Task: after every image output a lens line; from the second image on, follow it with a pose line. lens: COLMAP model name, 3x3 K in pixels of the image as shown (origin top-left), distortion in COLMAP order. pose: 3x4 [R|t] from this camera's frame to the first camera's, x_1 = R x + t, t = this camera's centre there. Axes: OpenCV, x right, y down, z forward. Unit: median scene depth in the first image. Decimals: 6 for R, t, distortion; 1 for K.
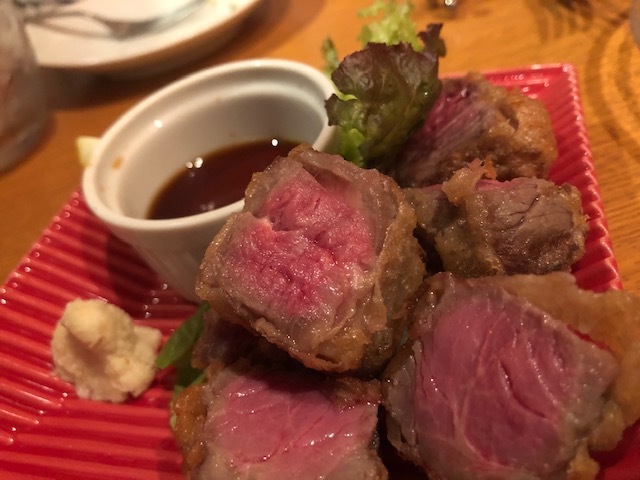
lens RADIAL K [[575.0, 0, 316.9], [0, 575.0, 236.9], [0, 0, 1]] dist [-0.060616, 0.013578]
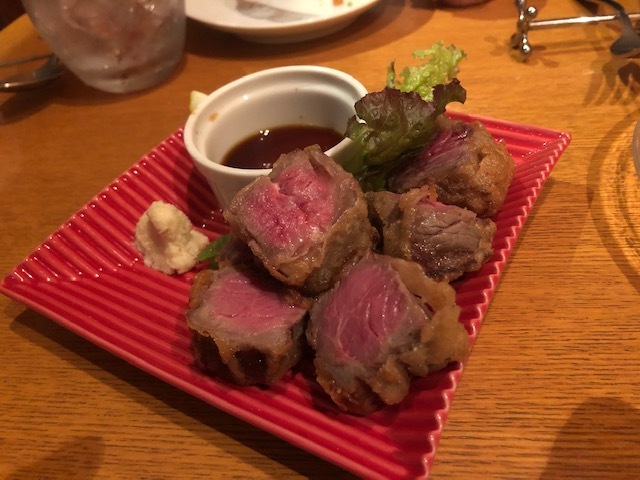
lens RADIAL K [[575.0, 0, 316.9], [0, 575.0, 236.9], [0, 0, 1]] dist [-0.060616, 0.013578]
pose [[0.945845, 0.292348, -0.141100, 0.216167], [-0.283350, 0.955625, 0.080582, -0.038868], [0.158397, -0.036237, 0.986710, -0.442926]]
